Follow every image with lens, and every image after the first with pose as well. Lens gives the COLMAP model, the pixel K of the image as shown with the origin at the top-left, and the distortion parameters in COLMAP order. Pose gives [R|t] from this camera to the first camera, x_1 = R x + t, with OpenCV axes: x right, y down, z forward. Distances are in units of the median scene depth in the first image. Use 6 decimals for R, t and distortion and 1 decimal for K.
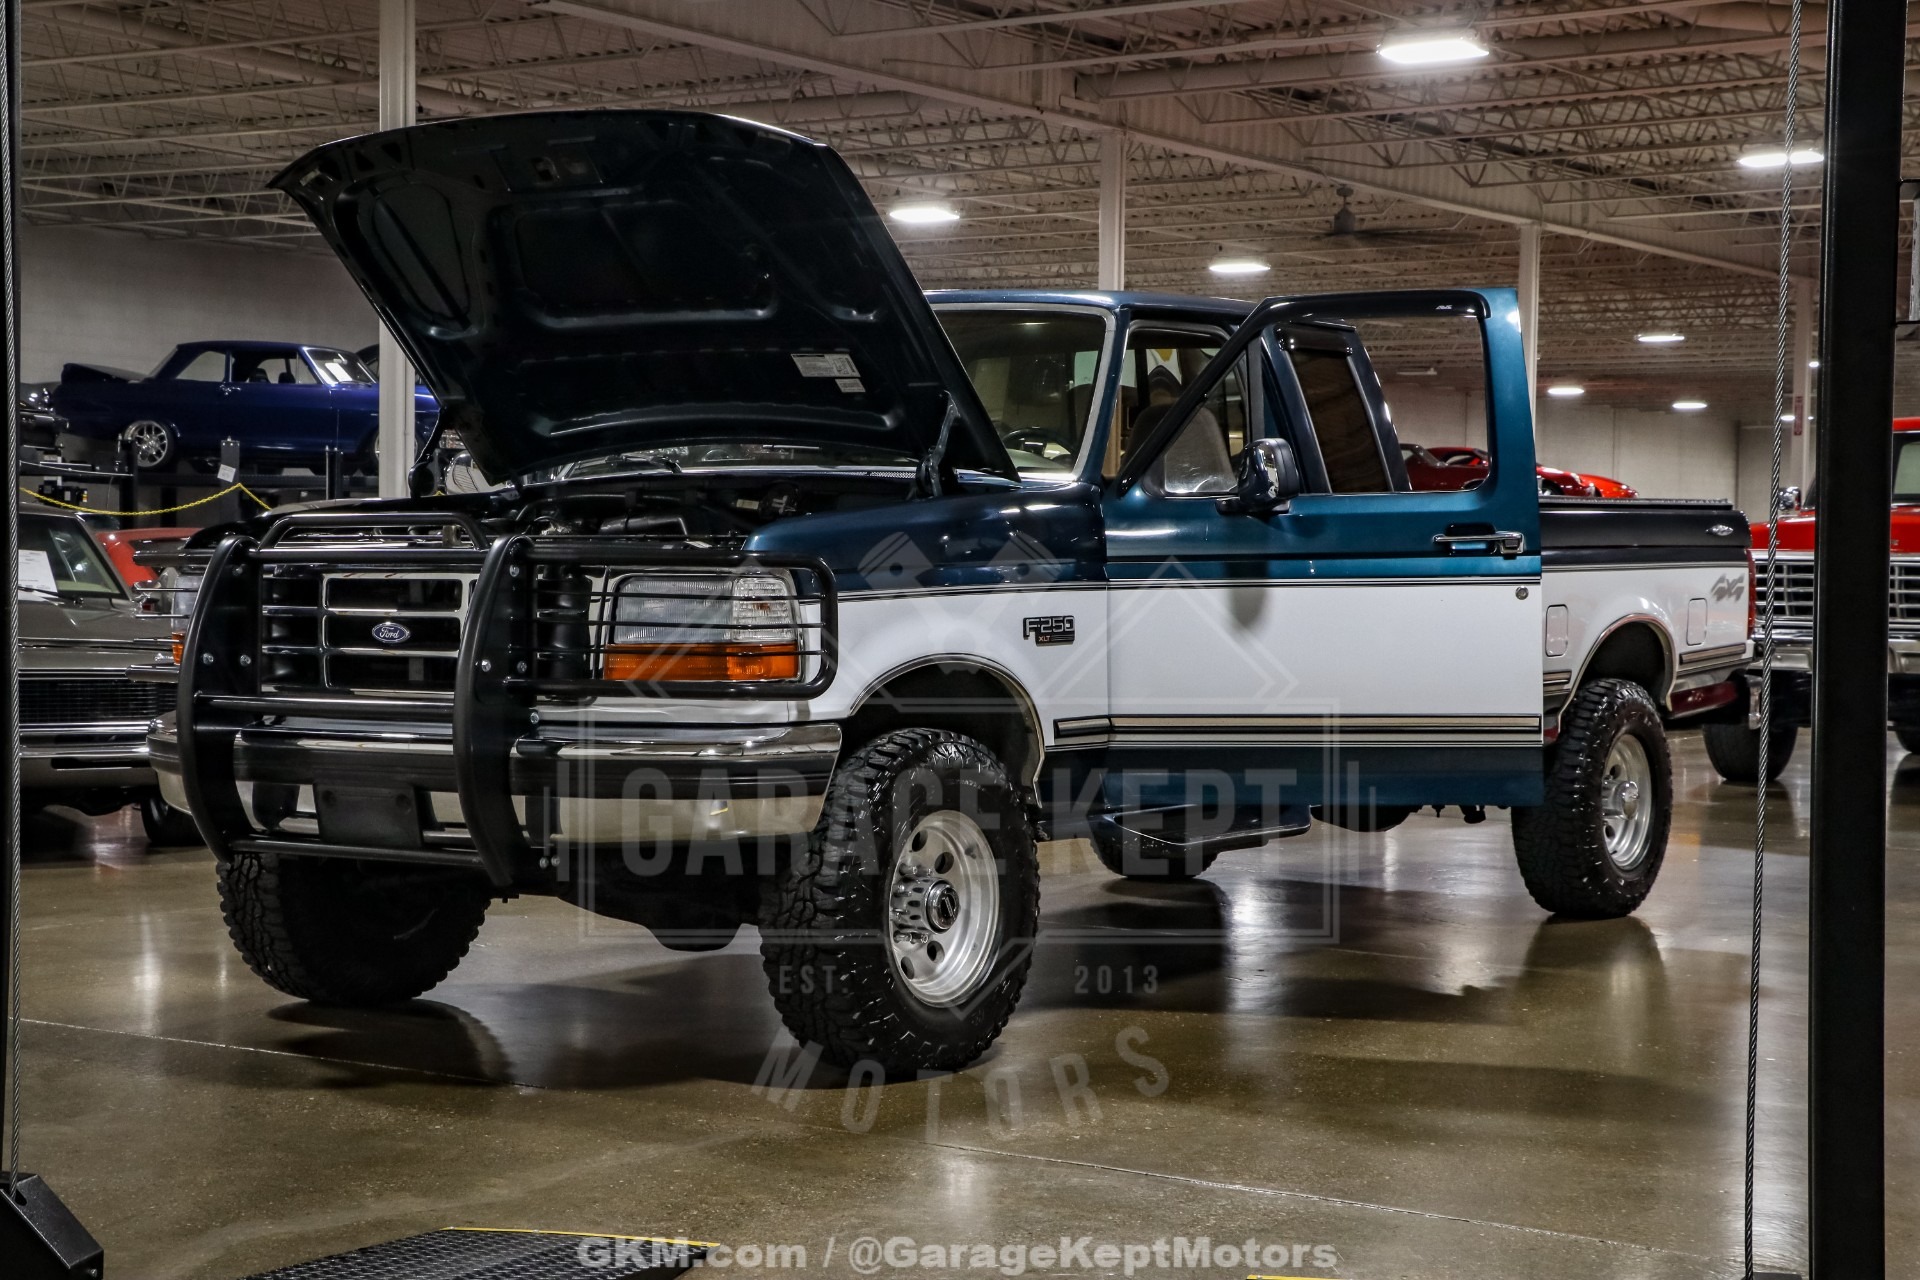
lens RADIAL K [[3155.8, 0, 942.5], [0, 3155.8, 625.1], [0, 0, 1]] dist [0.158938, 0.000000]
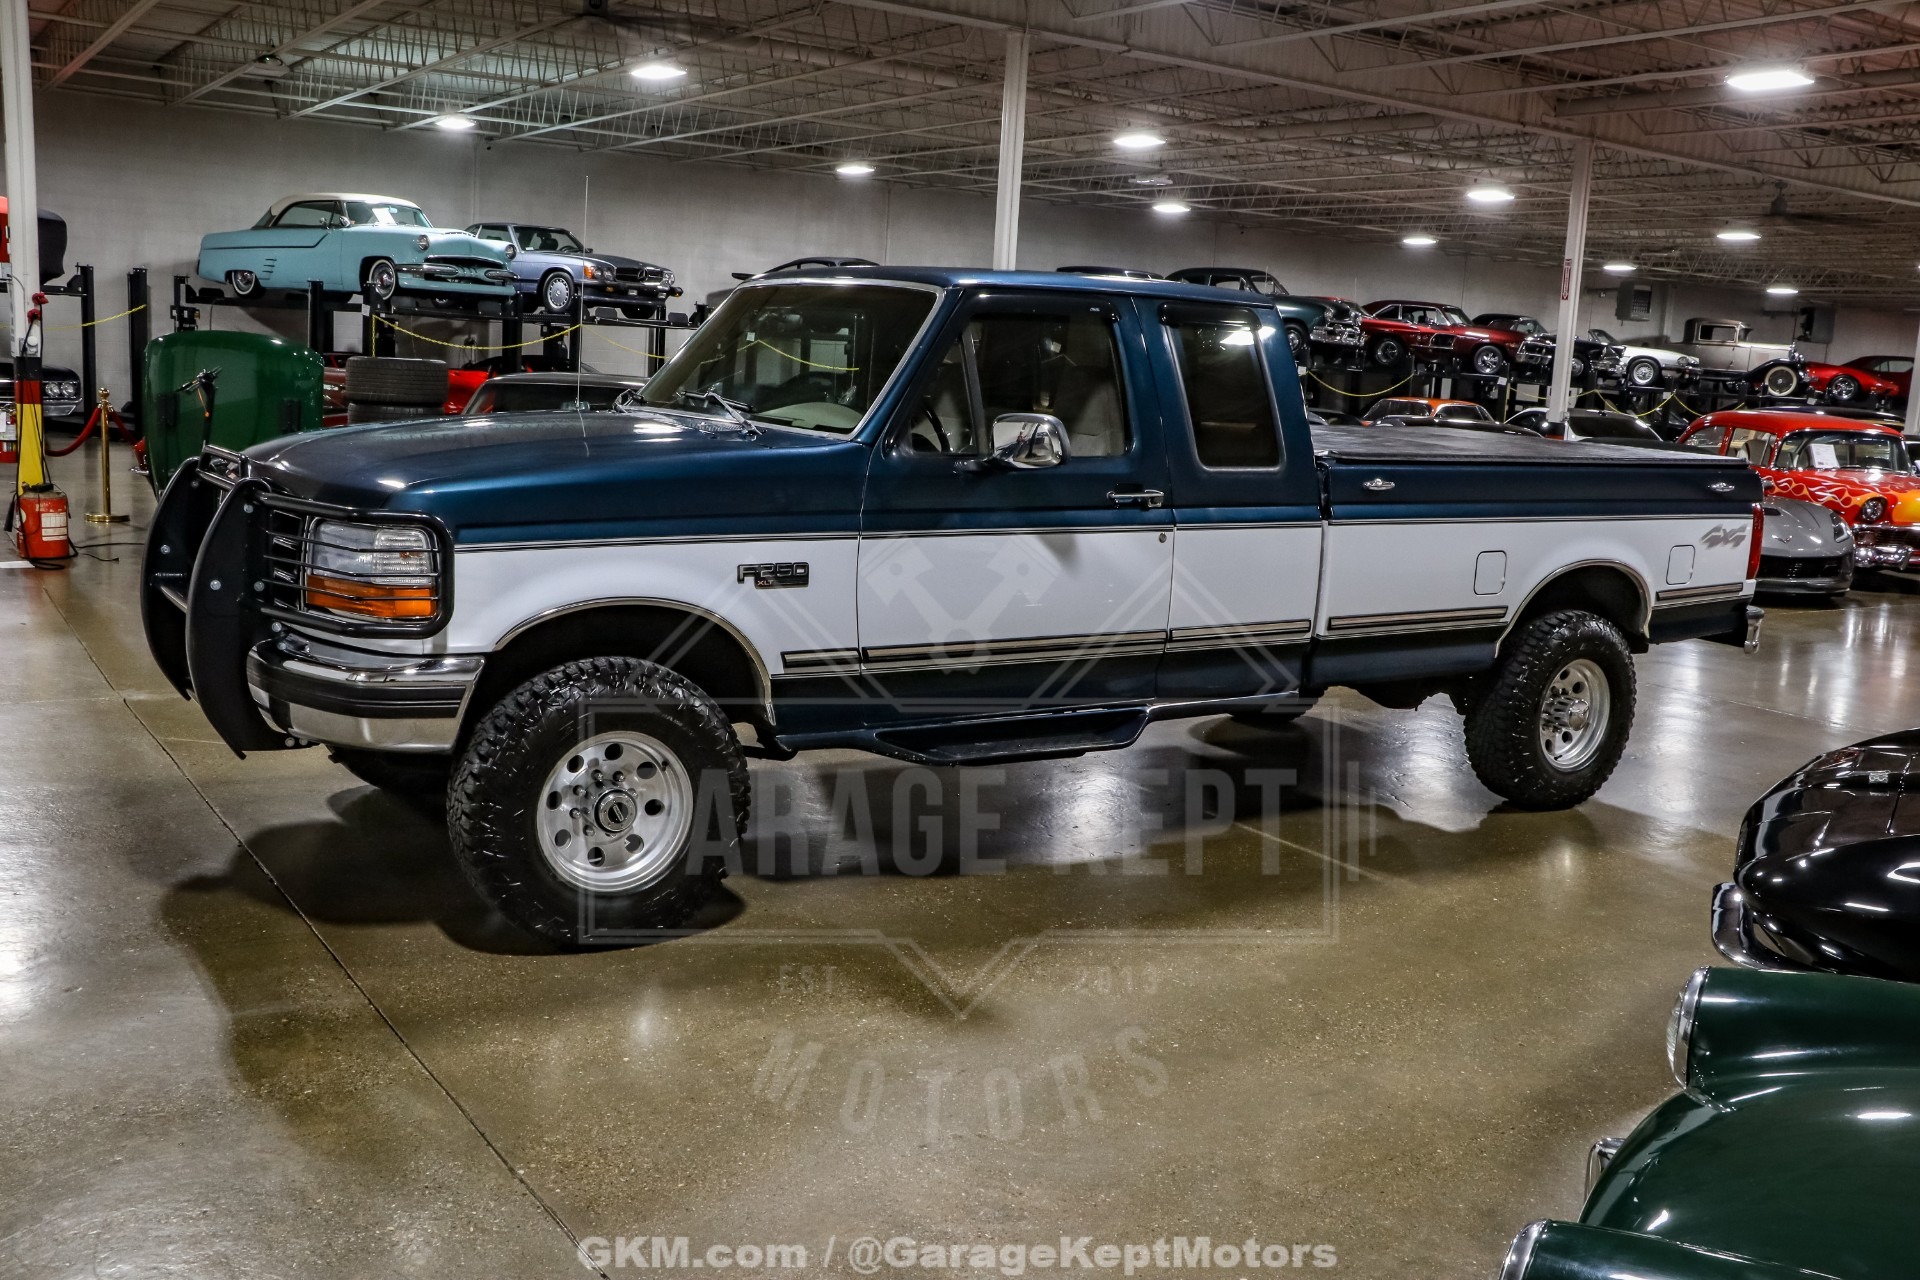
lens RADIAL K [[1749.9, 0, 977.4], [0, 1749.9, 623.5], [0, 0, 1]] dist [0.002096, 0.000000]
pose [[0.930848, 0.102201, -0.350824, 0.310801], [-0.061577, 0.990233, 0.125087, -0.061705], [0.360182, -0.094834, 0.928049, 0.423507]]
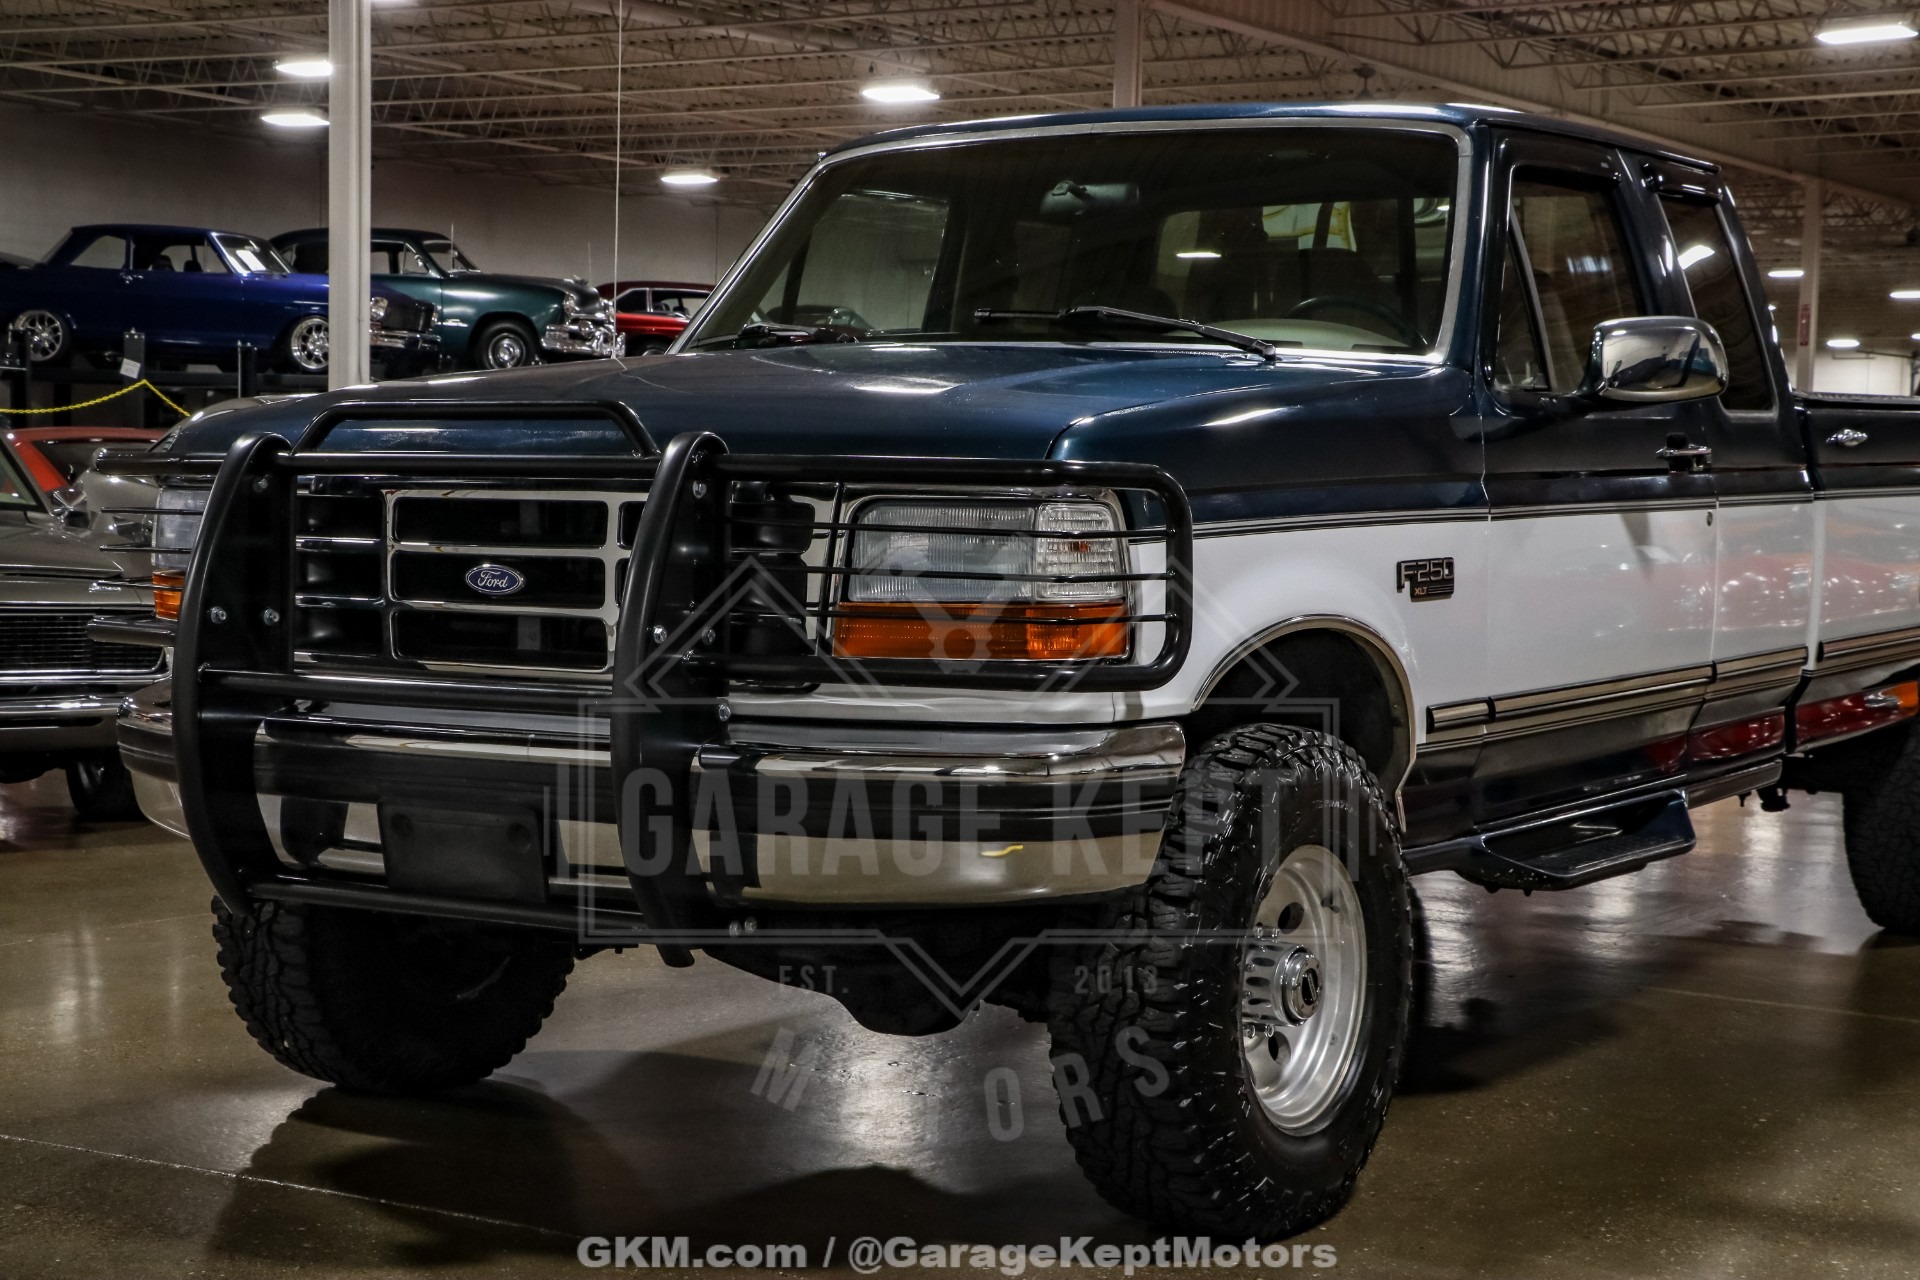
lens RADIAL K [[3155.8, 0, 963.3], [0, 3155.8, 649.9], [0, 0, 1]] dist [0.158938, 0.000000]
pose [[0.999156, 0.005699, 0.040670, -0.092295], [-0.007156, 0.999334, 0.035775, -0.006700], [-0.040439, -0.036036, 0.998532, 0.295544]]
